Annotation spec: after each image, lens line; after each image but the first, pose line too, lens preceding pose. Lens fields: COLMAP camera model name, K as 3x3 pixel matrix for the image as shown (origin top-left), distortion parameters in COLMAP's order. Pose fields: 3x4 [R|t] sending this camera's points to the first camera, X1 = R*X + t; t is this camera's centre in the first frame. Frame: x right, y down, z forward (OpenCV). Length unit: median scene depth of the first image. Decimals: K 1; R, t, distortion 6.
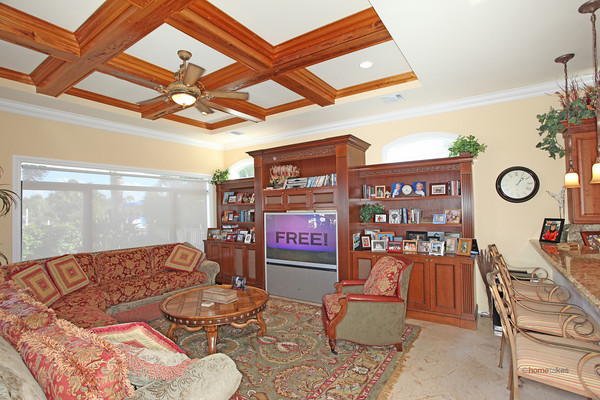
lens RADIAL K [[288.2, 0, 300.3], [0, 288.2, 200.8], [0, 0, 1]] dist [-0.001155, -0.000012]
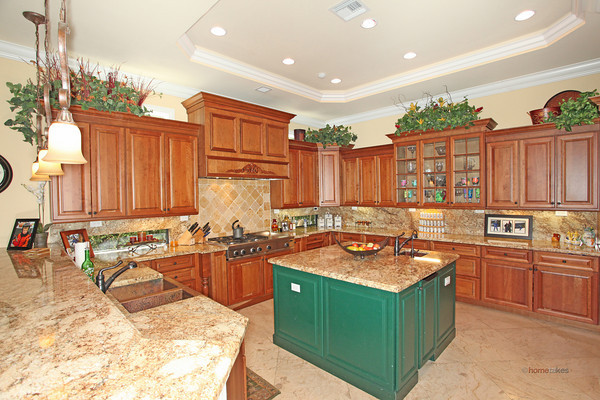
lens RADIAL K [[288.2, 0, 301.1], [0, 288.2, 199.6], [0, 0, 1]] dist [-0.001155, -0.000012]
pose [[0.184877, 0.006740, 0.982739, 0.234173], [-0.015508, 0.999872, -0.003940, 0.000156], [-0.982639, -0.014512, 0.184957, 0.106971]]
